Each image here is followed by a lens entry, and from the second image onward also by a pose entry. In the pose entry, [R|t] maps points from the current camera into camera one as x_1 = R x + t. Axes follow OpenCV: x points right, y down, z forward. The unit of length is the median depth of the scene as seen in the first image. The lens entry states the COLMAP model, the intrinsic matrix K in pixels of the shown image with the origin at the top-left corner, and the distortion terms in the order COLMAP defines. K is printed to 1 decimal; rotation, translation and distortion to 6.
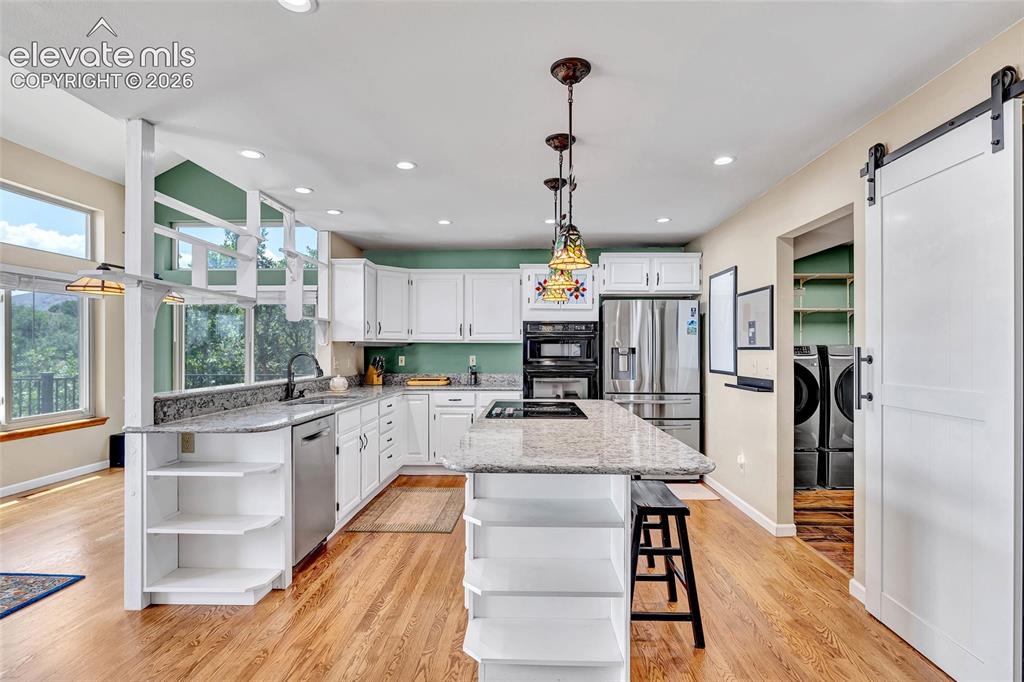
lens RADIAL K [[504.3, 0, 512.0], [0, 504.3, 341.0], [0, 0, 1]] dist [-0.000781, 0.000196]
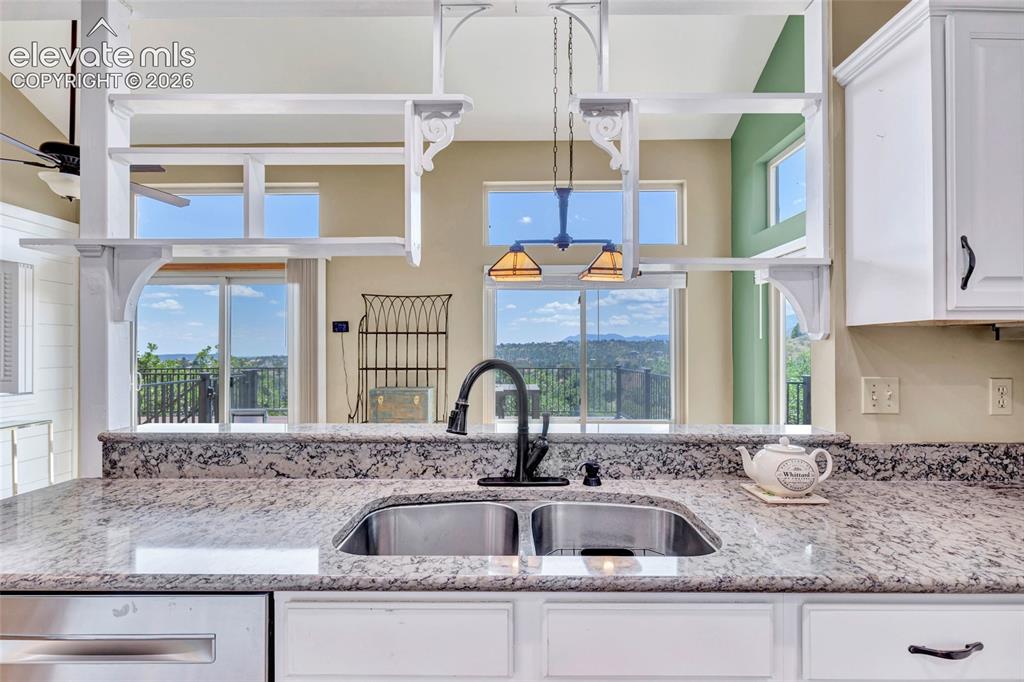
lens RADIAL K [[531.5, 0, 514.0], [0, 531.5, 352.3], [0, 0, 1]] dist [0.002922, 0.000443]
pose [[0.037040, -0.005476, -0.999299, -0.027185], [0.018197, 0.999823, -0.004805, 0.014061], [0.999148, -0.018007, 0.037133, 0.776325]]
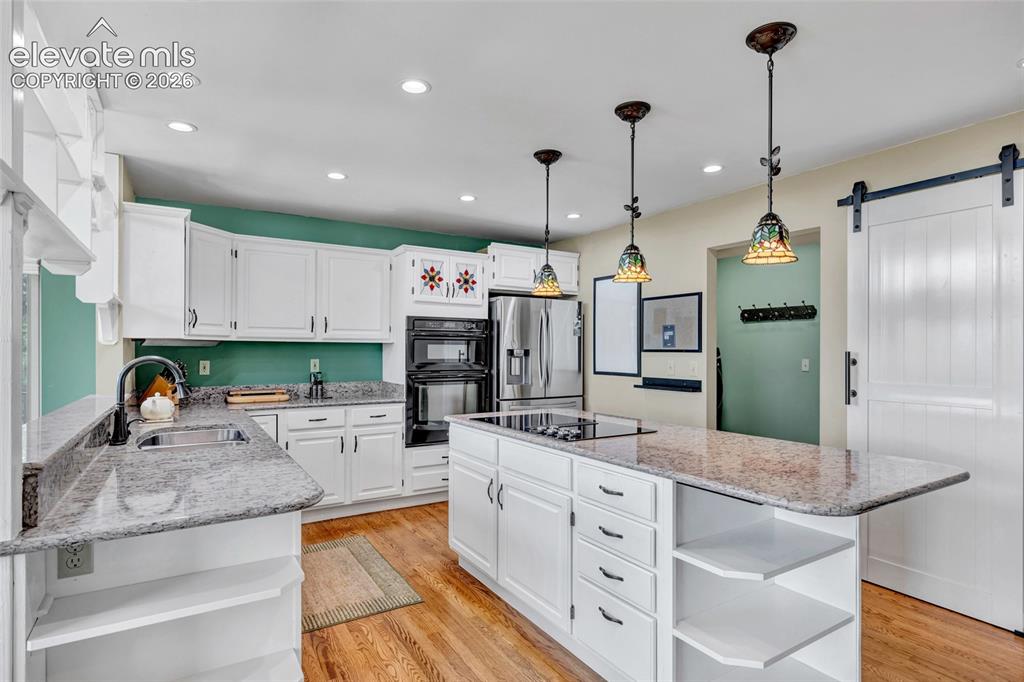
lens RADIAL K [[535.9, 0, 512.0], [0, 535.9, 341.0], [0, 0, 1]] dist [-0.000696, -0.001089]
pose [[0.827442, 0.010223, 0.561458, -0.331987], [-0.011607, 0.999932, -0.001101, -0.000506], [-0.561431, -0.005606, 0.827505, 0.203925]]
